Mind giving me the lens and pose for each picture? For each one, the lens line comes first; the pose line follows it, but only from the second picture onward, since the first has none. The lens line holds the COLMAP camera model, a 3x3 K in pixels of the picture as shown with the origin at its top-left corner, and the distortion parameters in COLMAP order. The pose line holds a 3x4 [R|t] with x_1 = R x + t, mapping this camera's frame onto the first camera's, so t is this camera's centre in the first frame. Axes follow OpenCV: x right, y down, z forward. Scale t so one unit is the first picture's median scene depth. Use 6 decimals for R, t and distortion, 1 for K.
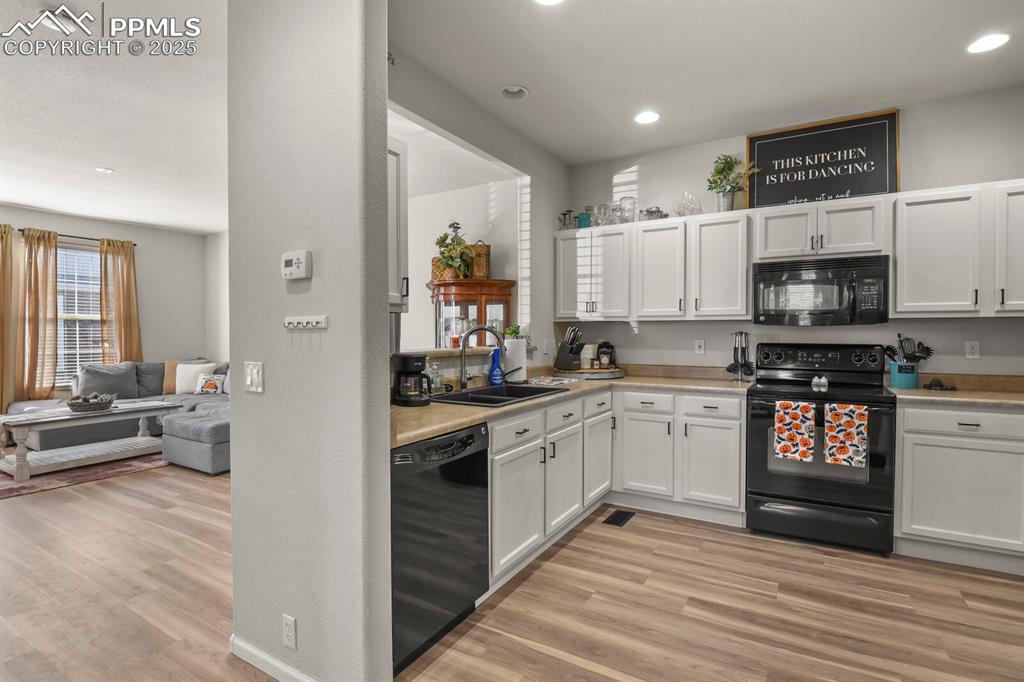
lens RADIAL K [[497.7, 0, 517.2], [0, 497.7, 340.4], [0, 0, 1]] dist [-0.003529, -0.006115]
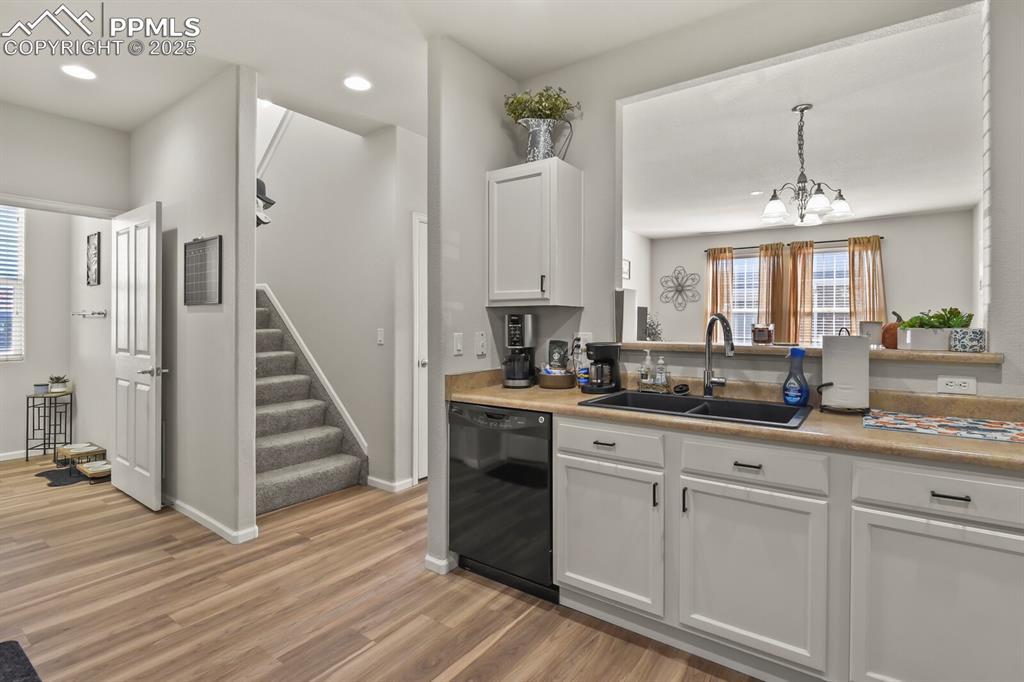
lens RADIAL K [[497.7, 0, 518.0], [0, 497.7, 324.8], [0, 0, 1]] dist [-0.003529, -0.006115]
pose [[-0.089361, 0.003700, -0.995992, 0.619765], [-0.018399, 0.999816, 0.005365, -0.010555], [0.995829, 0.018805, -0.089276, 0.686746]]
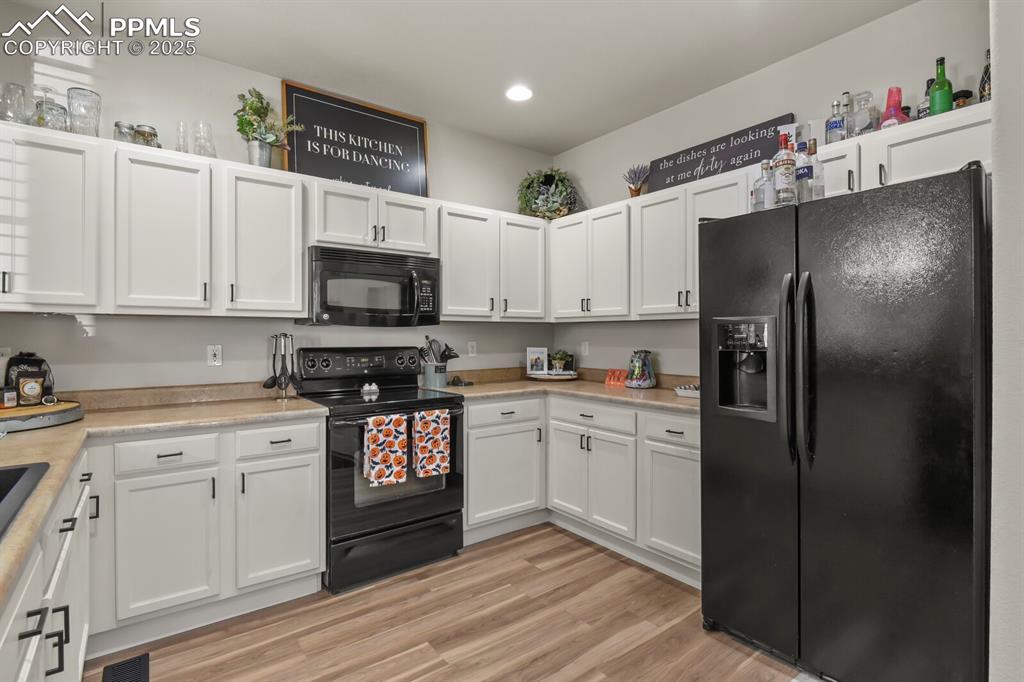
lens RADIAL K [[497.7, 0, 518.1], [0, 497.7, 337.5], [0, 0, 1]] dist [-0.003529, -0.006115]
pose [[0.372011, -0.005034, 0.928215, -0.130792], [0.015513, 0.999879, -0.000795, -0.005498], [-0.928099, 0.014695, 0.372044, 0.418505]]
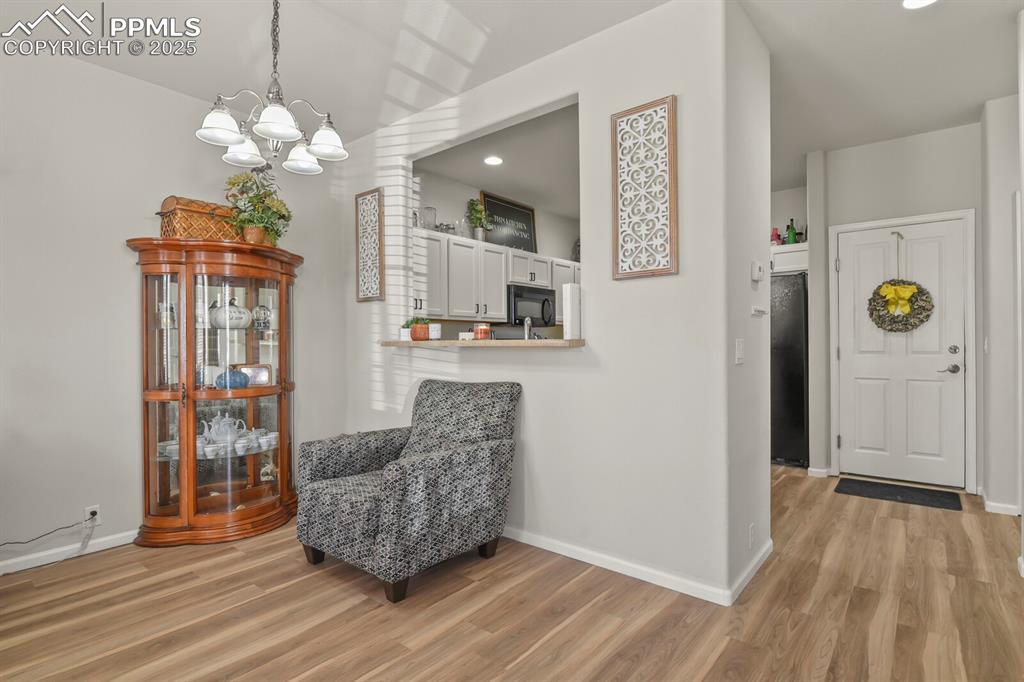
lens RADIAL K [[509.5, 0, 524.3], [0, 509.5, 344.6], [0, 0, 1]] dist [-0.007988, -0.003500]
pose [[0.138655, -0.004494, 0.990330, -1.041243], [0.021581, 0.999766, 0.001515, 0.024200], [-0.990106, 0.021162, 0.138720, 0.763589]]
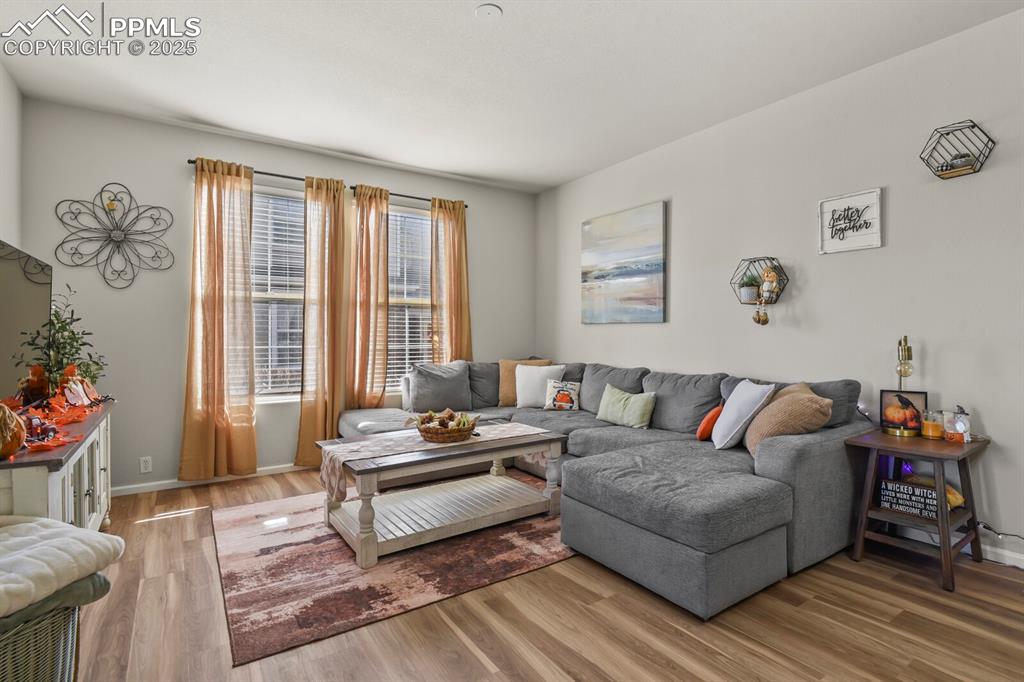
lens RADIAL K [[497.7, 0, 514.0], [0, 497.7, 335.8], [0, 0, 1]] dist [-0.003529, -0.006115]
pose [[0.905413, -0.001501, -0.424529, -0.756694], [-0.002897, 0.999949, -0.009714, 0.024344], [0.424521, 0.010026, 0.905362, 0.681332]]
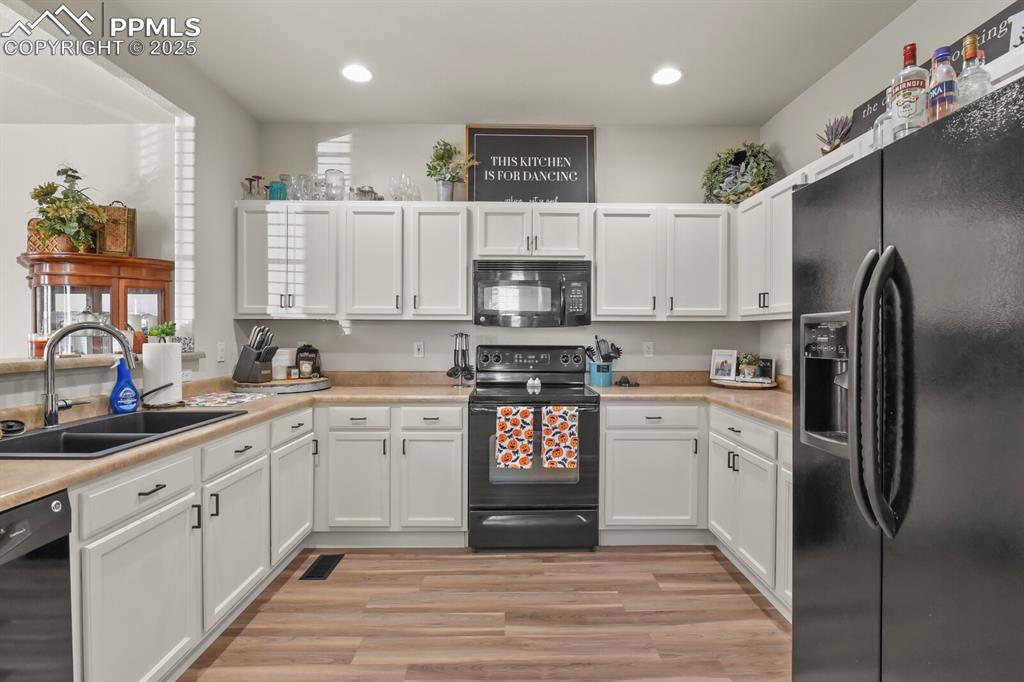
lens RADIAL K [[497.7, 0, 518.2], [0, 497.7, 337.5], [0, 0, 1]] dist [-0.003529, -0.006115]
pose [[0.851724, -0.000671, 0.523990, 0.056915], [0.004487, 0.999972, -0.006013, -0.003106], [-0.523971, 0.007473, 0.851703, 0.162501]]
